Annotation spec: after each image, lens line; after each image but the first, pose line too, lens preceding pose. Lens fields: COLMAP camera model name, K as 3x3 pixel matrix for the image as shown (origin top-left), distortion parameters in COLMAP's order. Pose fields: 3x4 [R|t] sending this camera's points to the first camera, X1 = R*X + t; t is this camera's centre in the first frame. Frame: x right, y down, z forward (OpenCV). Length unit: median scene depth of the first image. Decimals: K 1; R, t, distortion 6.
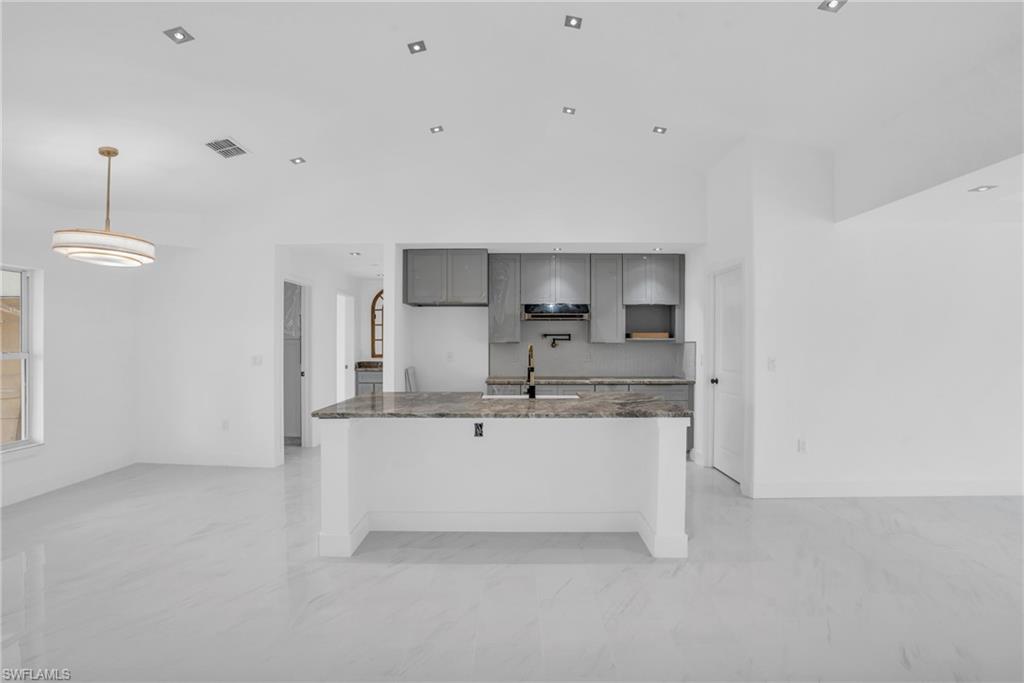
lens RADIAL K [[495.1, 0, 512.0], [0, 495.1, 341.5], [0, 0, 1]] dist [-0.022405, 0.000219]
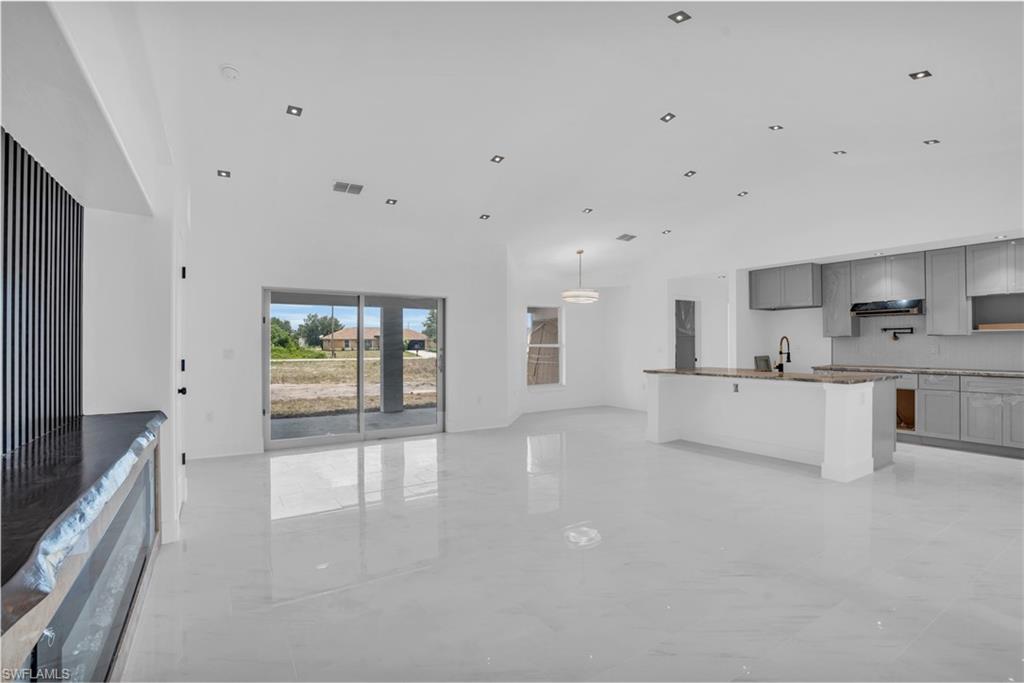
lens RADIAL K [[495.1, 0, 512.0], [0, 495.1, 341.5], [0, 0, 1]] dist [-0.022405, 0.000219]
pose [[0.554638, -0.009559, -0.832037, 0.540325], [0.002159, 0.999947, -0.010049, 0.024705], [0.832089, 0.003777, 0.554630, -0.316345]]
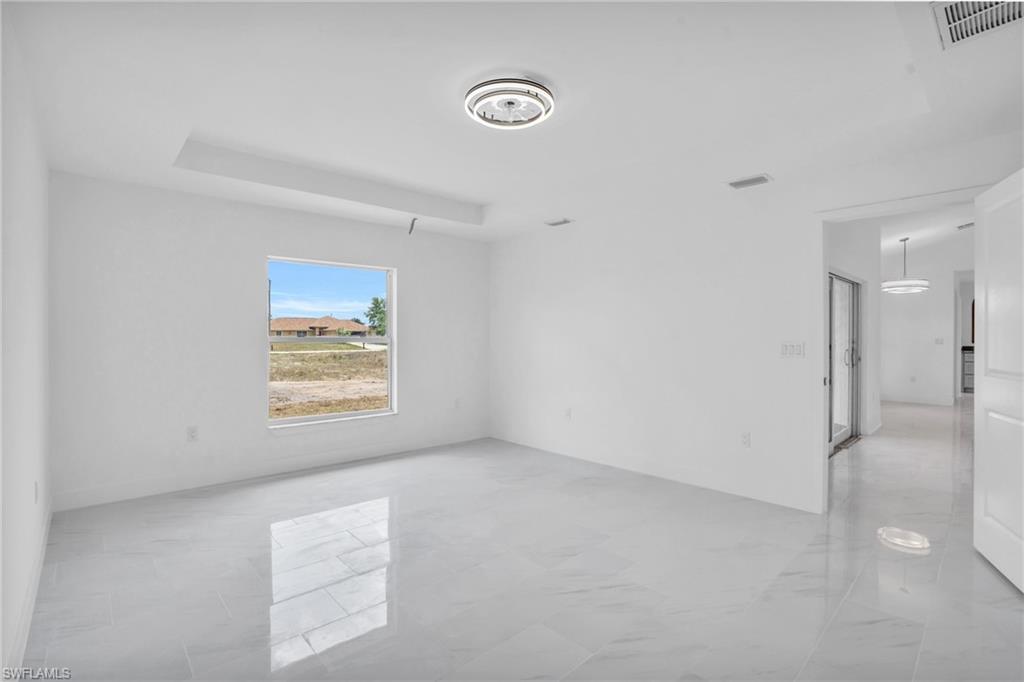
lens RADIAL K [[495.1, 0, 512.0], [0, 495.1, 341.0], [0, 0, 1]] dist [-0.022405, 0.000219]
pose [[0.704869, 0.001873, -0.709335, -0.327422], [0.003877, 0.999971, 0.006494, 0.018760], [0.709327, -0.007327, 0.704842, -1.068371]]
